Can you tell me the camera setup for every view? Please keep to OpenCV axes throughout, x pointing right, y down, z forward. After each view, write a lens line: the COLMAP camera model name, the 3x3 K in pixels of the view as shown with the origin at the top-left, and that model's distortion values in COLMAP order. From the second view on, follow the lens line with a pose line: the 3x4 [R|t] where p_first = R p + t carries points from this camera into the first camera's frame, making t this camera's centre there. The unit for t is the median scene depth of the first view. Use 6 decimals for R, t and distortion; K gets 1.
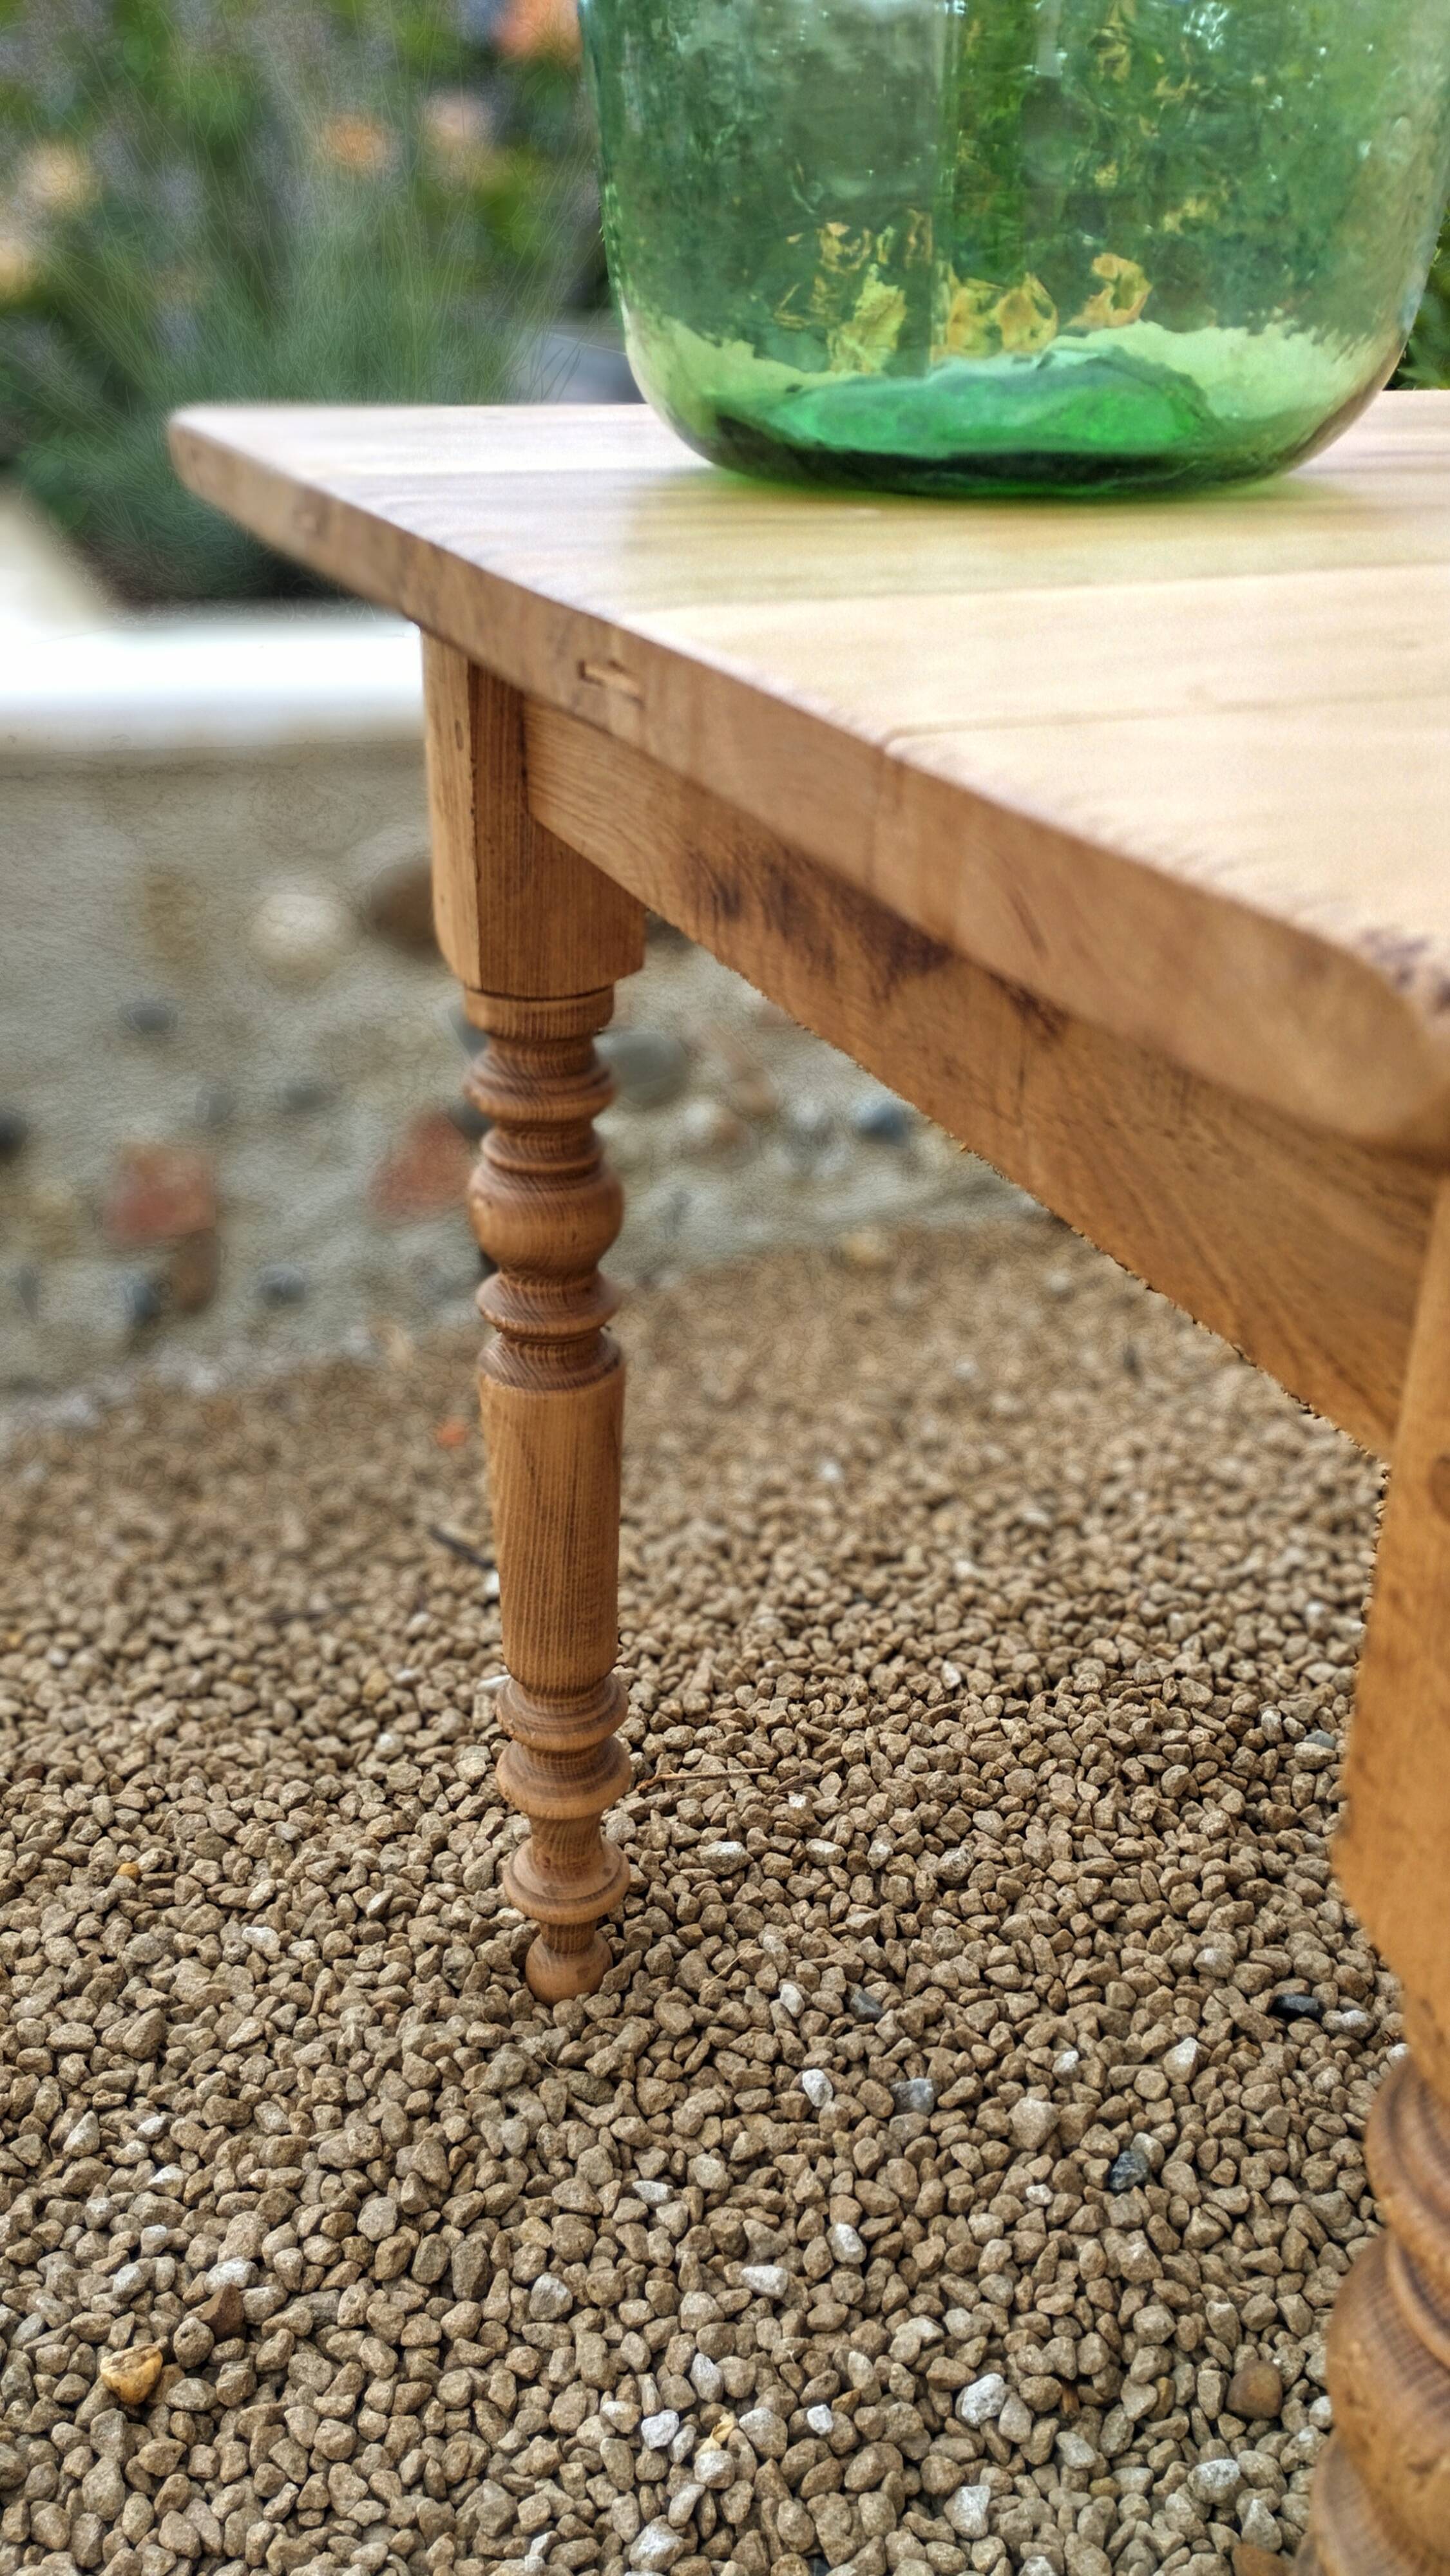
lens RADIAL K [[2137.0, 0, 722.7], [0, 2137.0, 1299.3], [0, 0, 1]] dist [0.062734, -0.072669]
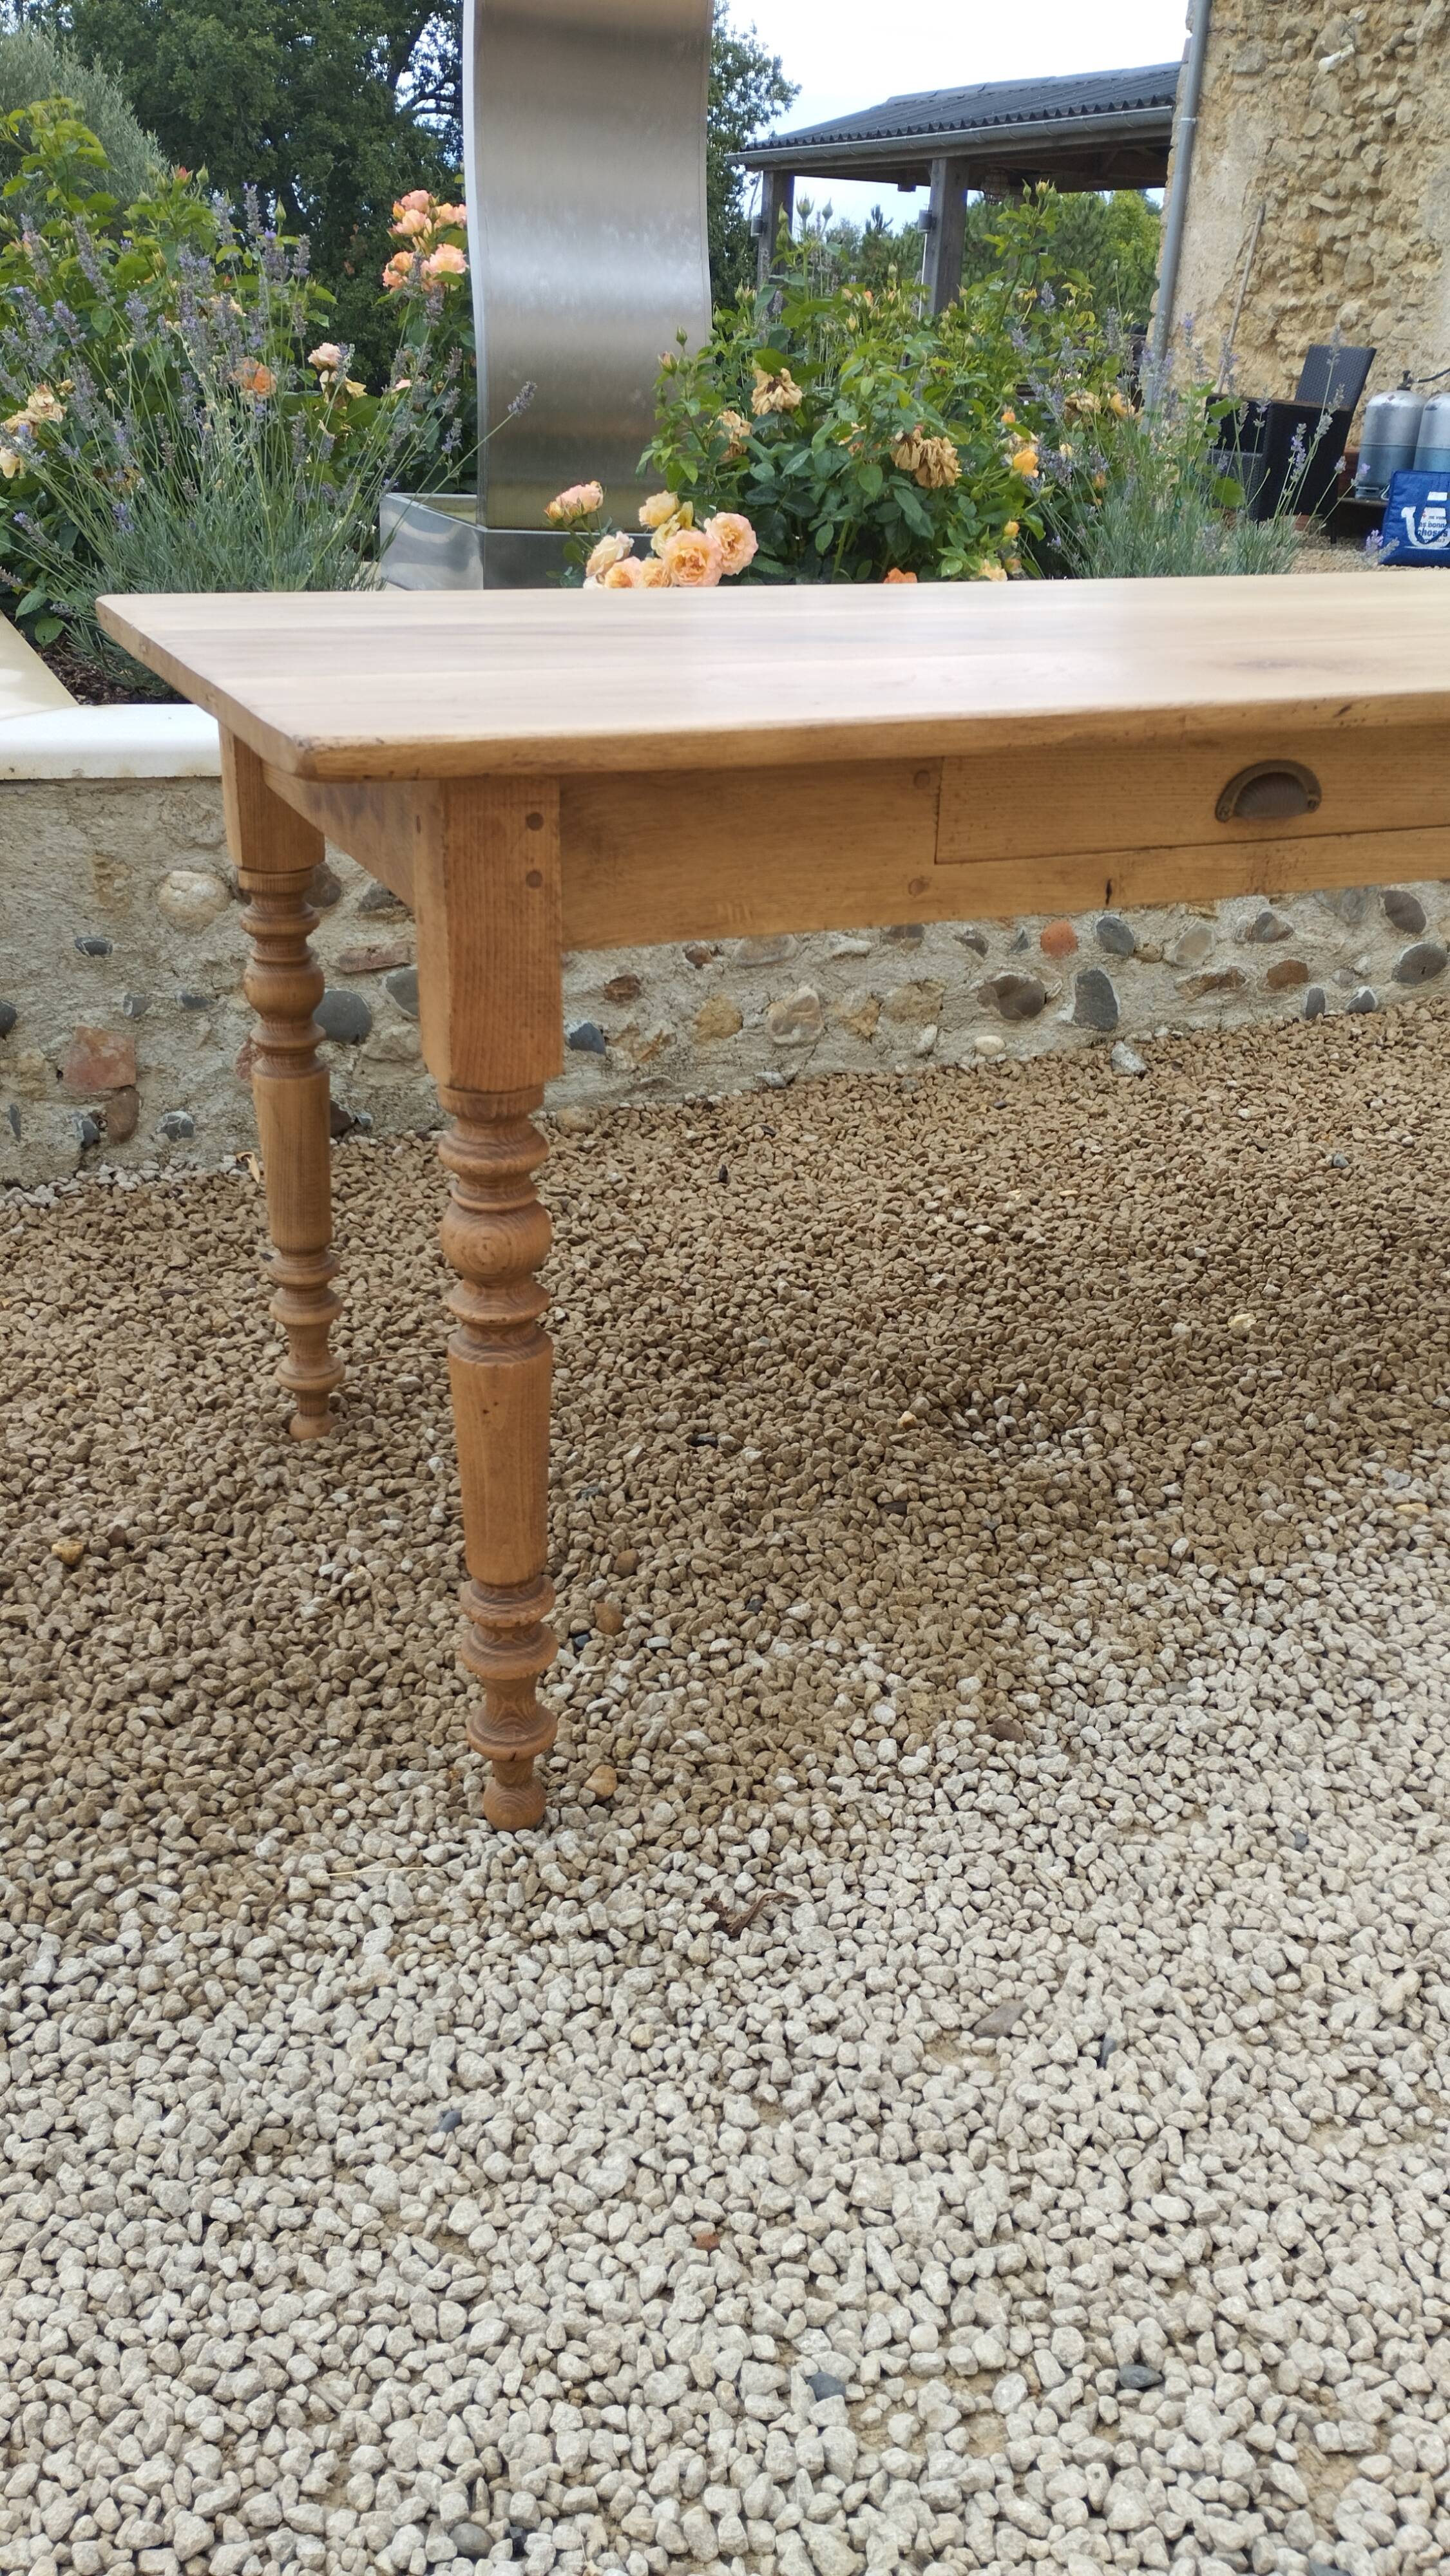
lens RADIAL K [[2137.0, 0, 722.7], [0, 2137.0, 1285.5], [0, 0, 1]] dist [0.062734, -0.072669]
pose [[0.999886, 0.003580, 0.014661, 0.224003], [-0.002838, 0.998728, -0.050333, 0.252333], [-0.014823, 0.050286, 0.998625, -0.745771]]
